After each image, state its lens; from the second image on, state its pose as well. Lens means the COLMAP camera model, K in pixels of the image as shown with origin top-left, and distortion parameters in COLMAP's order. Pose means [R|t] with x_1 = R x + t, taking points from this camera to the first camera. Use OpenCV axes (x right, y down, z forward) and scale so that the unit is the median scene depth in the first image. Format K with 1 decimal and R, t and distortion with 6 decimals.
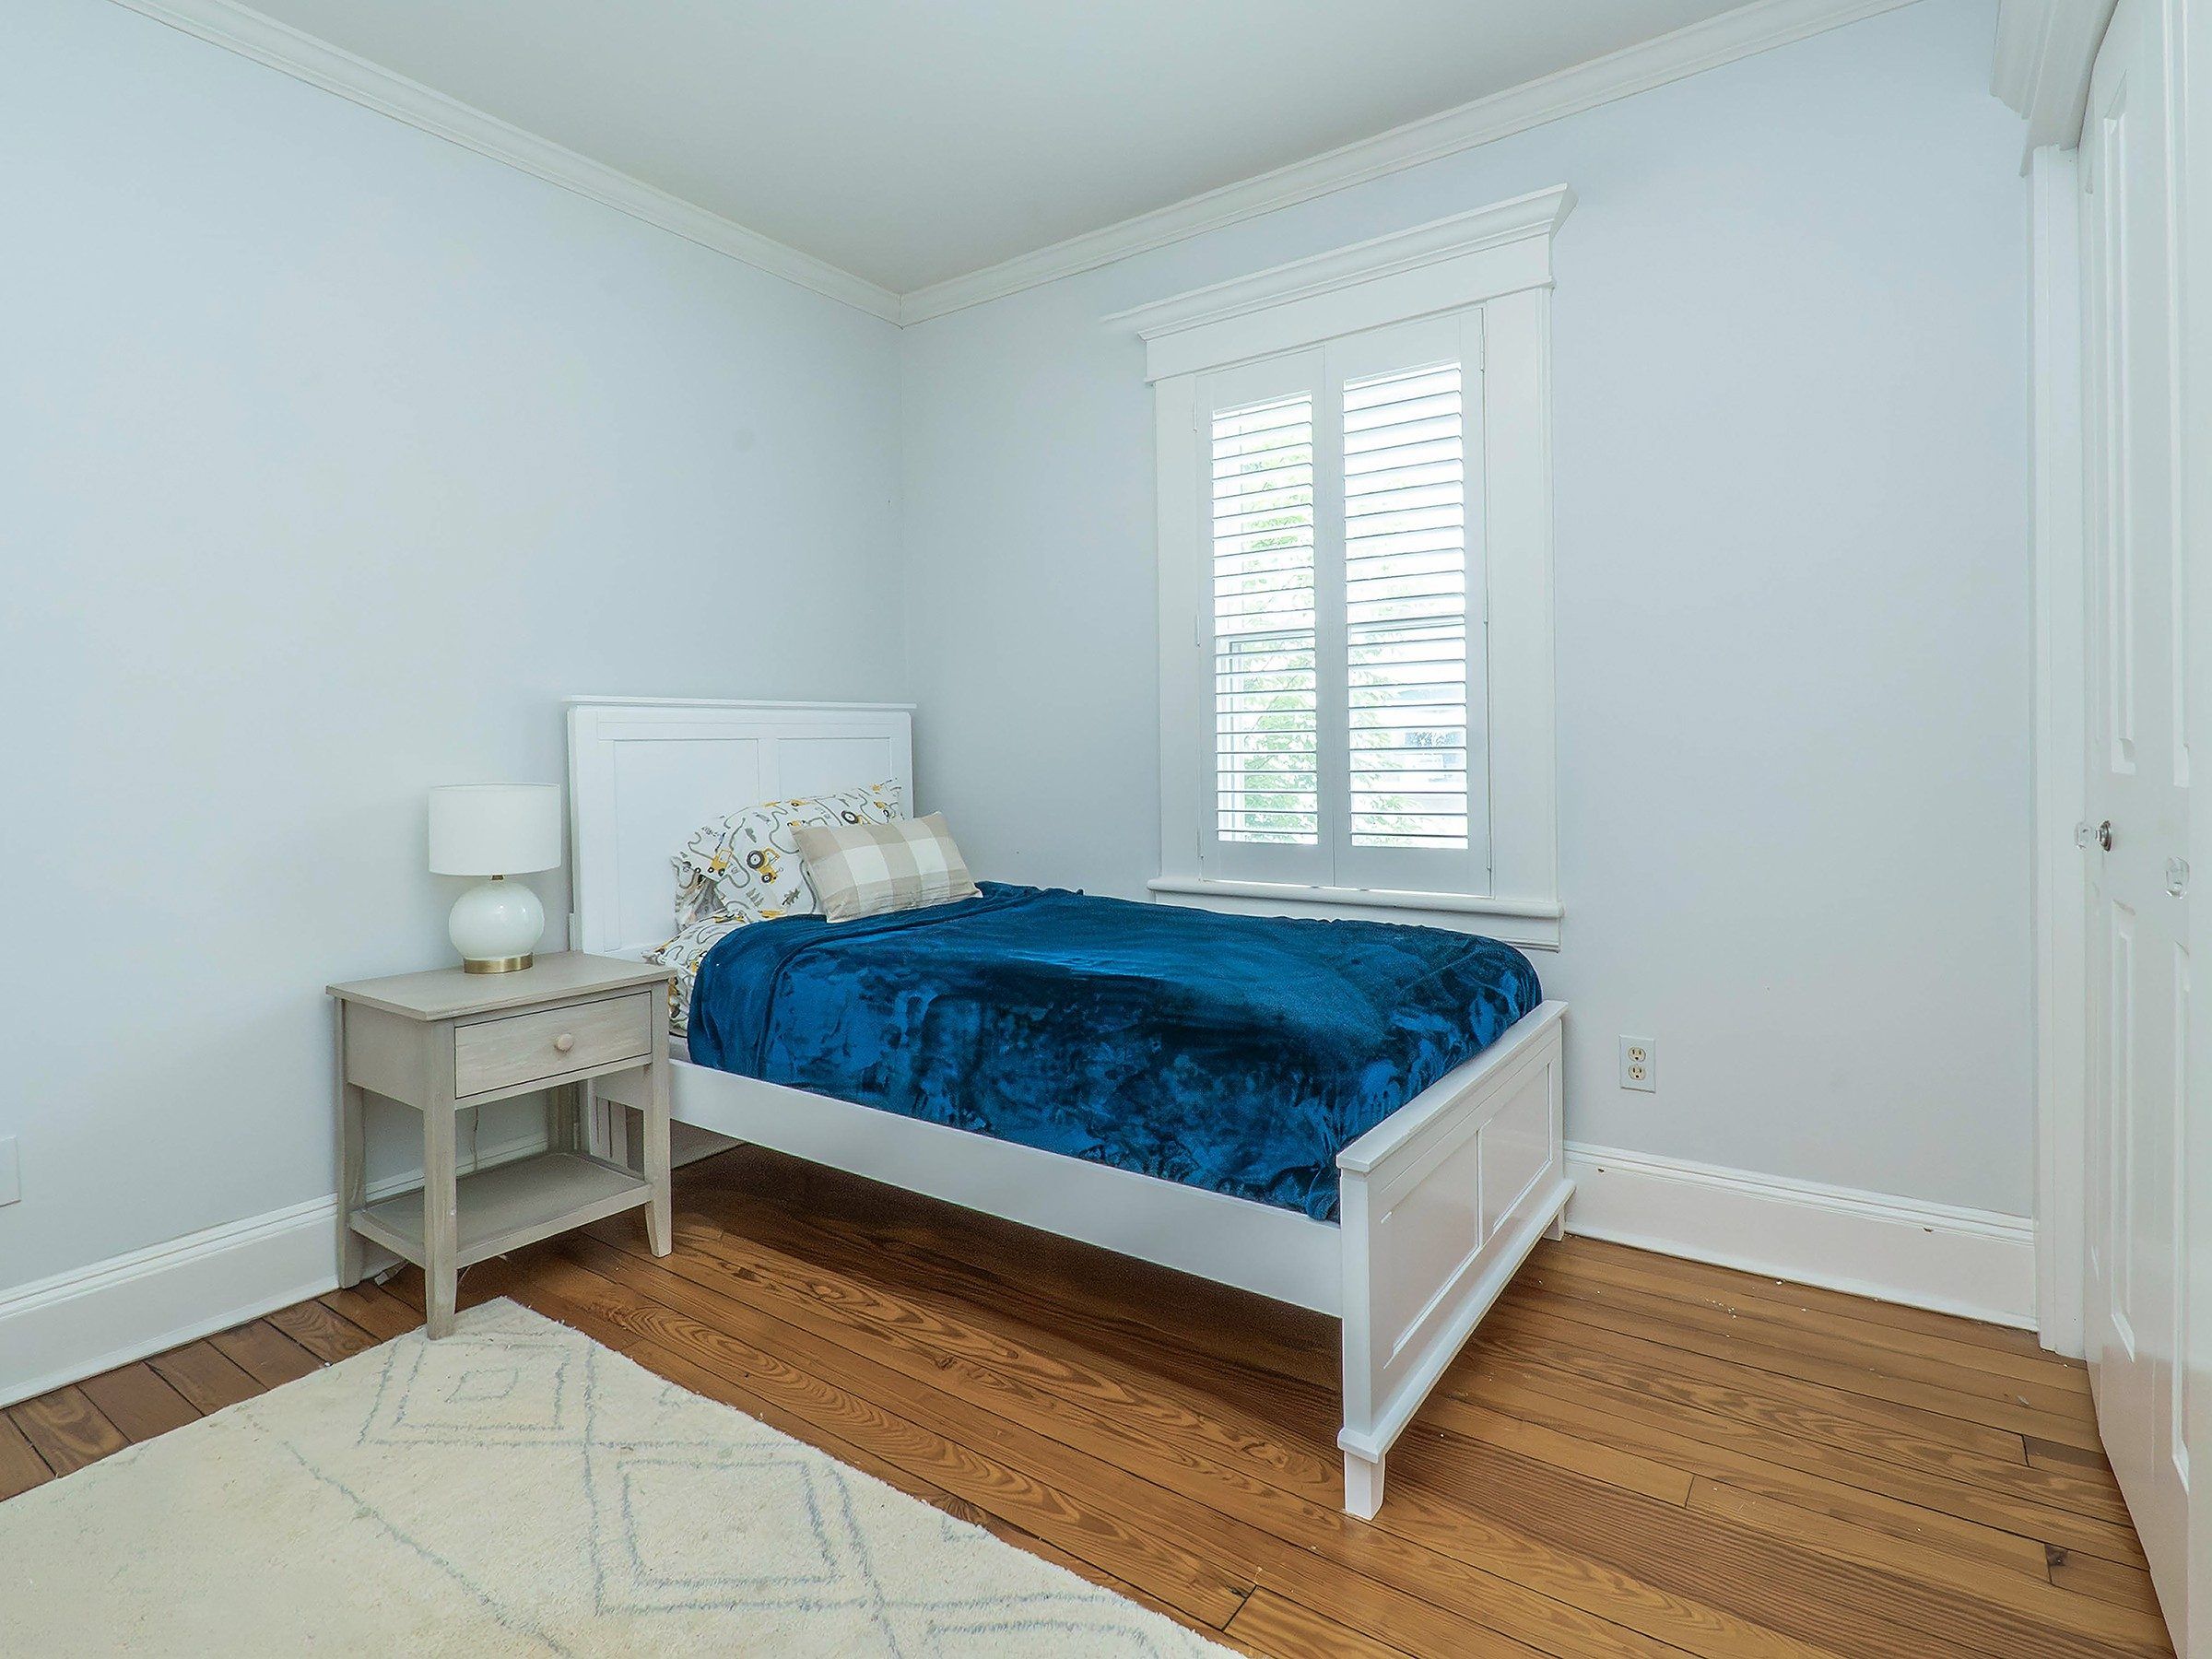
lens RADIAL K [[1039.6, 0, 1102.7], [0, 1039.6, 775.7], [0, 0, 1]] dist [0.001752, 0.000378]
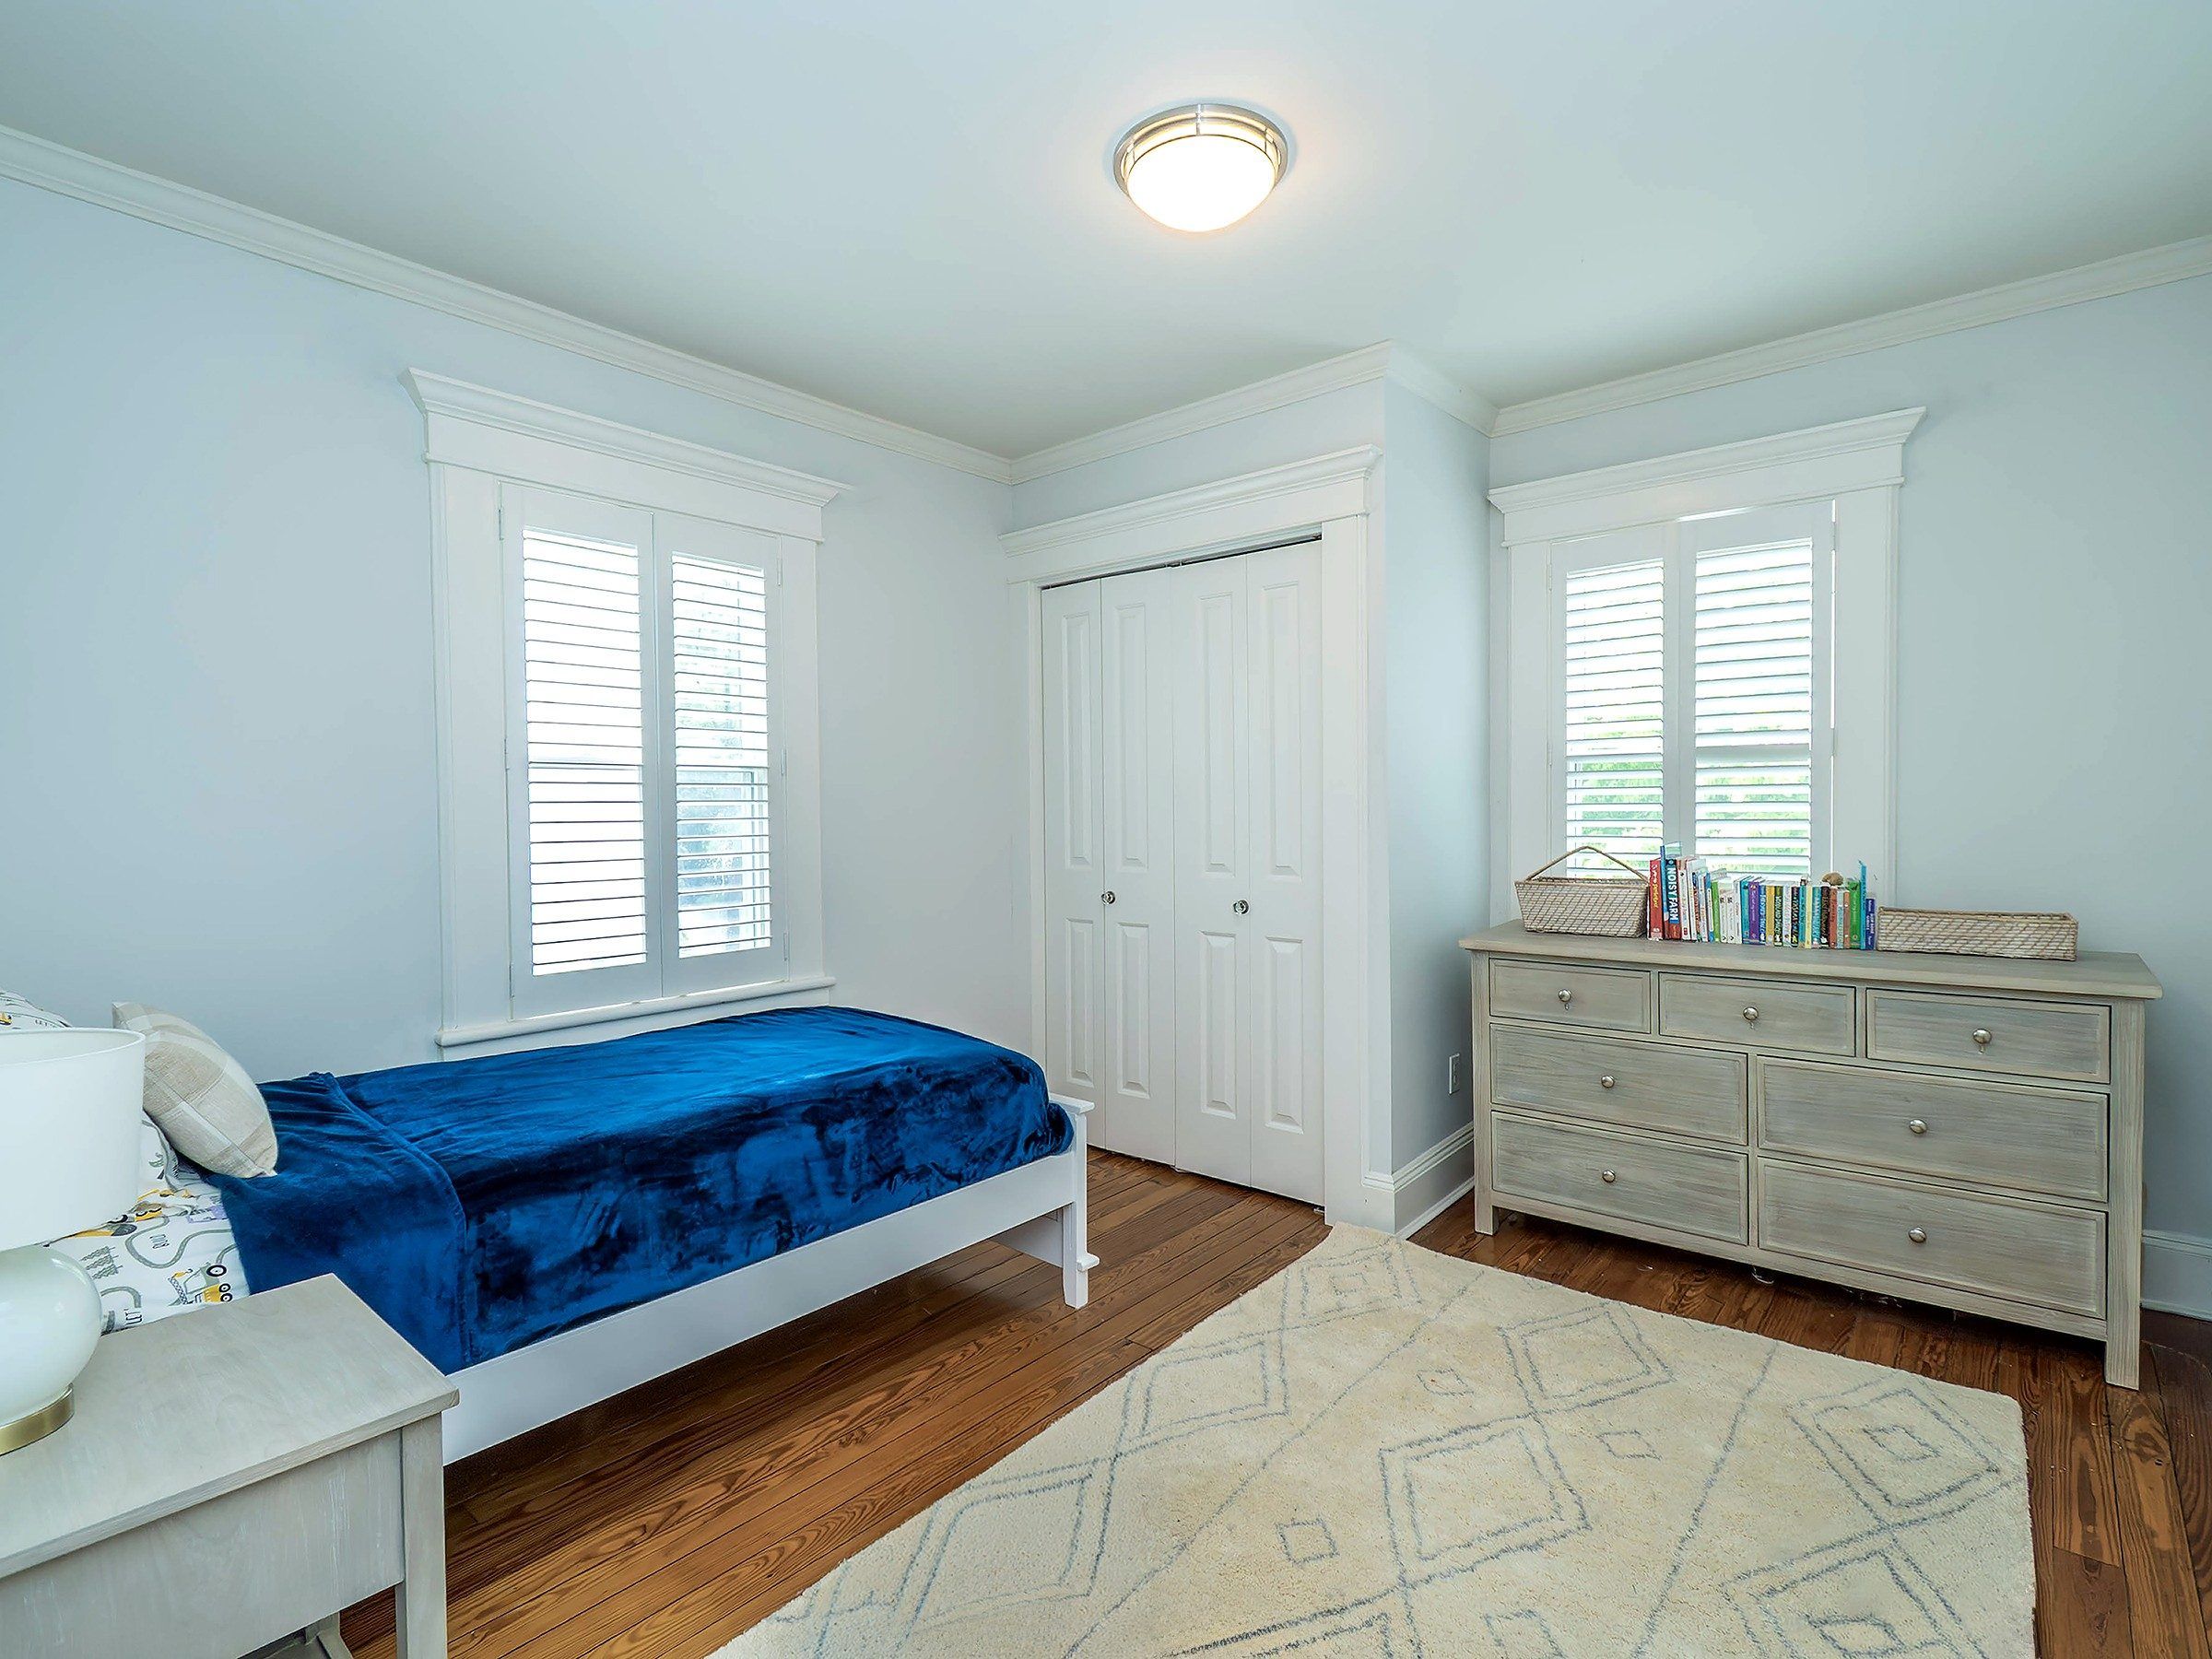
lens RADIAL K [[1068.3, 0, 1106.0], [0, 1068.3, 829.5], [0, 0, 1]] dist [-0.032572, -0.000027]
pose [[0.127990, -0.009781, 0.991727, -0.876069], [0.028541, 0.999574, 0.006175, -0.069650], [-0.991365, 0.027515, 0.128214, 0.392666]]
